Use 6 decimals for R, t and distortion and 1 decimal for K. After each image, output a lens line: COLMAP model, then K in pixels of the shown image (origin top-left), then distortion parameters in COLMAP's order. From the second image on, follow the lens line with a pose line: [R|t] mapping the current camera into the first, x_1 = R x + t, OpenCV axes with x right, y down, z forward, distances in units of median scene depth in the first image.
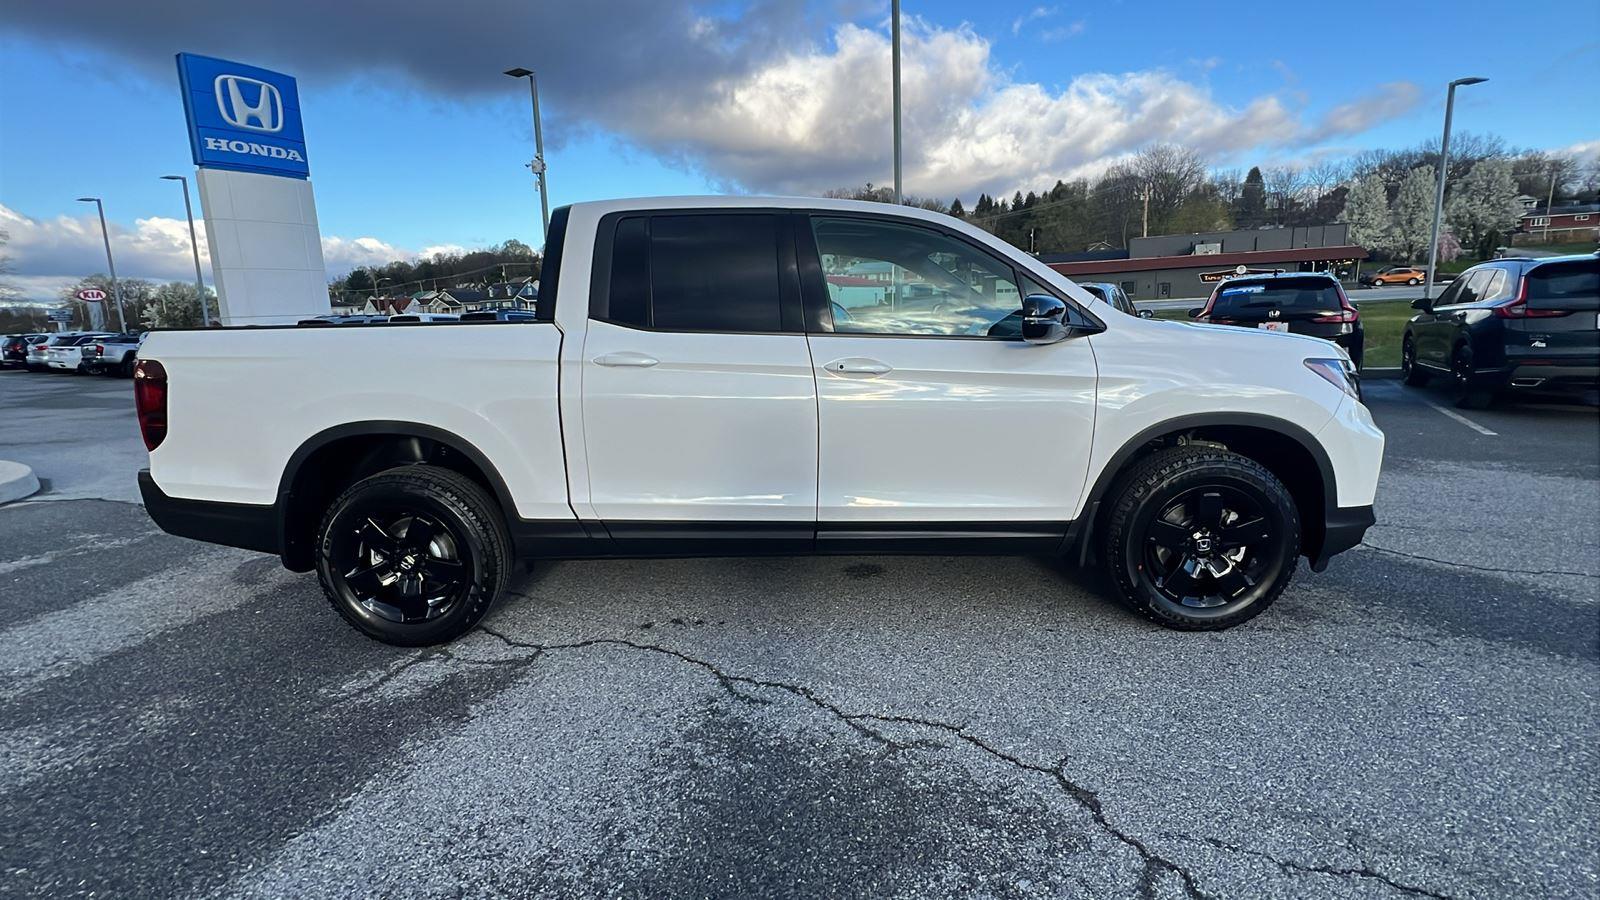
lens RADIAL K [[729.9, 0, 801.4], [0, 729.9, 442.4], [0, 0, 1]] dist [-0.000832, 0.000219]
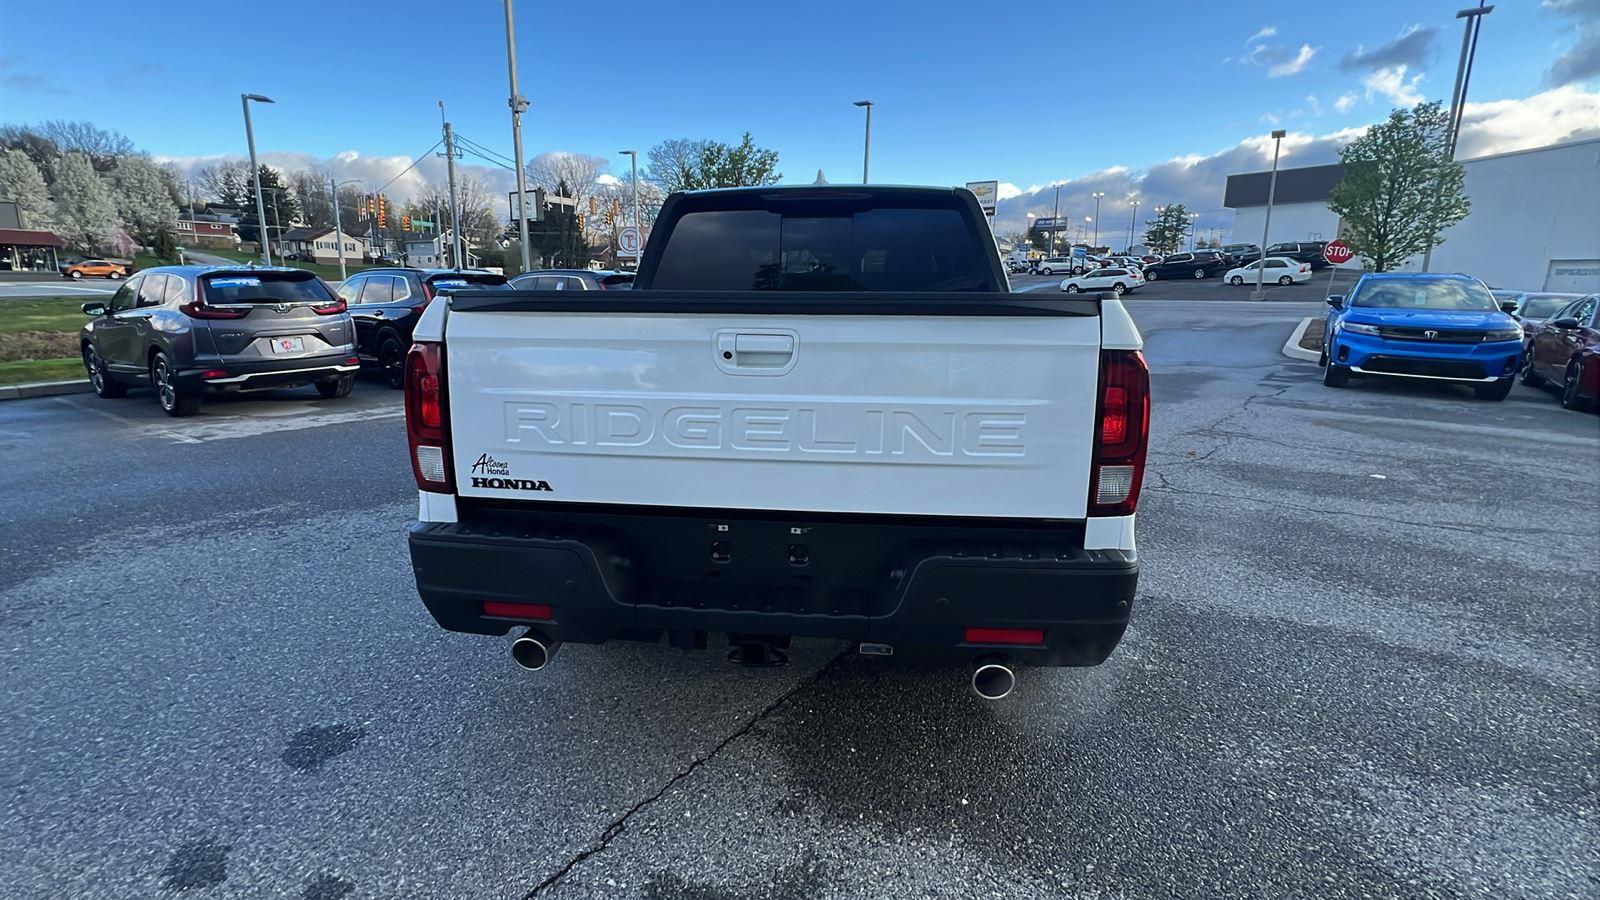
lens RADIAL K [[731.4, 0, 796.0], [0, 731.4, 448.2], [0, 0, 1]] dist [-0.001789, -0.000237]
pose [[0.090552, -0.177577, 0.979932, -0.180551], [0.166138, 0.972879, 0.160946, -0.020802], [-0.981936, 0.148230, 0.117599, 0.146393]]
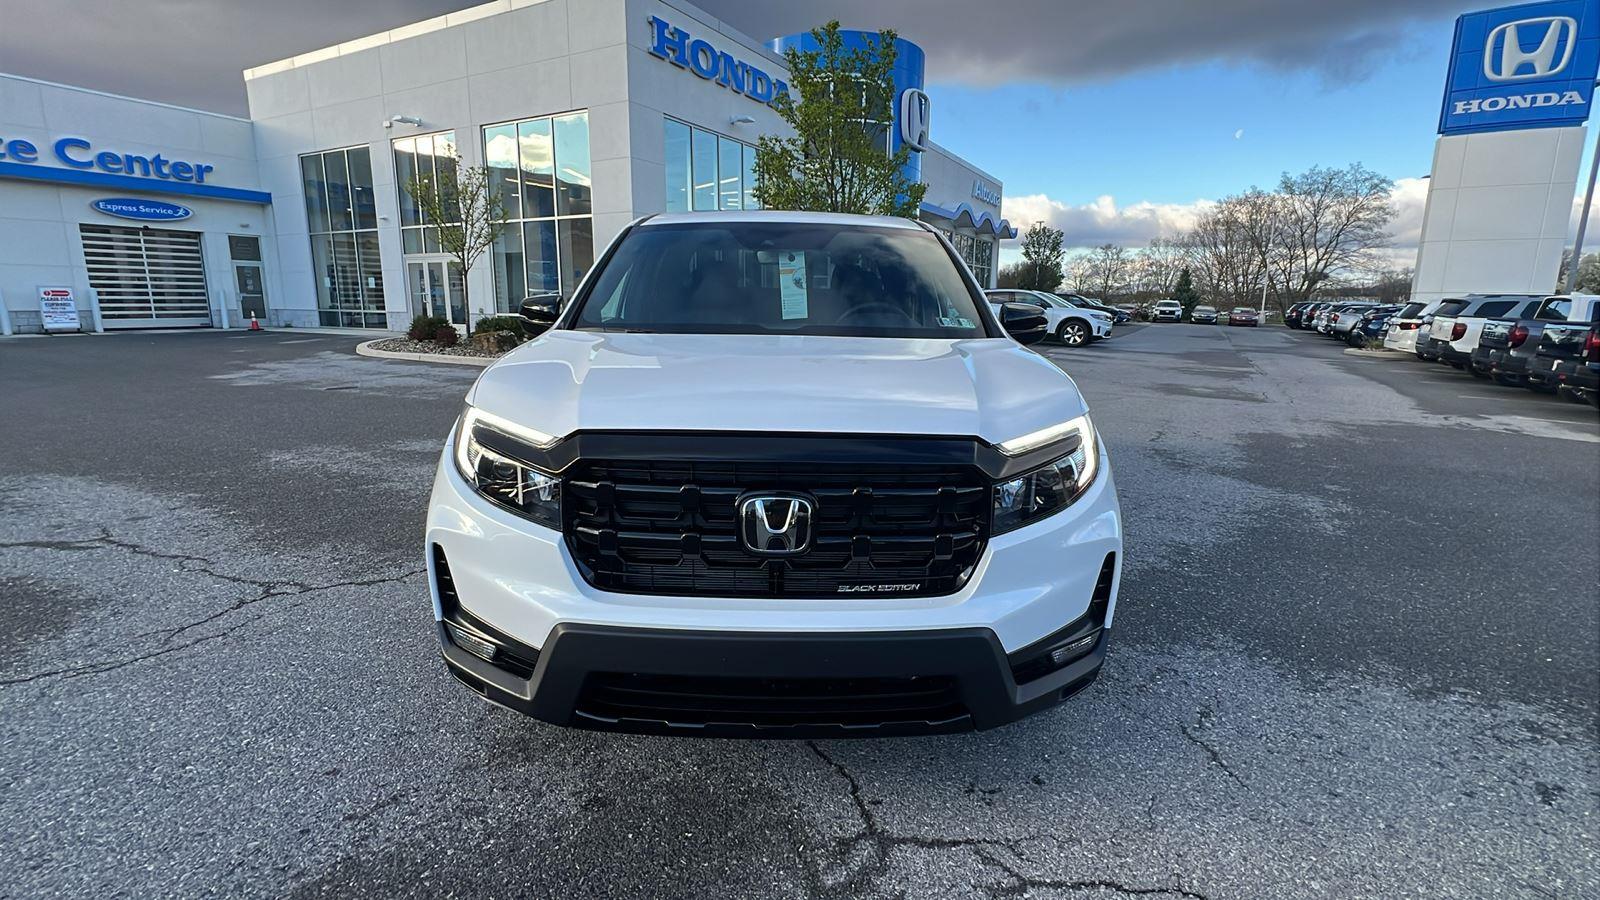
lens RADIAL K [[731.4, 0, 796.0], [0, 731.4, 448.2], [0, 0, 1]] dist [-0.001789, -0.000237]
pose [[0.033145, 0.235632, -0.971277, 0.169333], [-0.190967, 0.955400, 0.225263, -0.034175], [0.981037, 0.178015, 0.076664, 0.149669]]
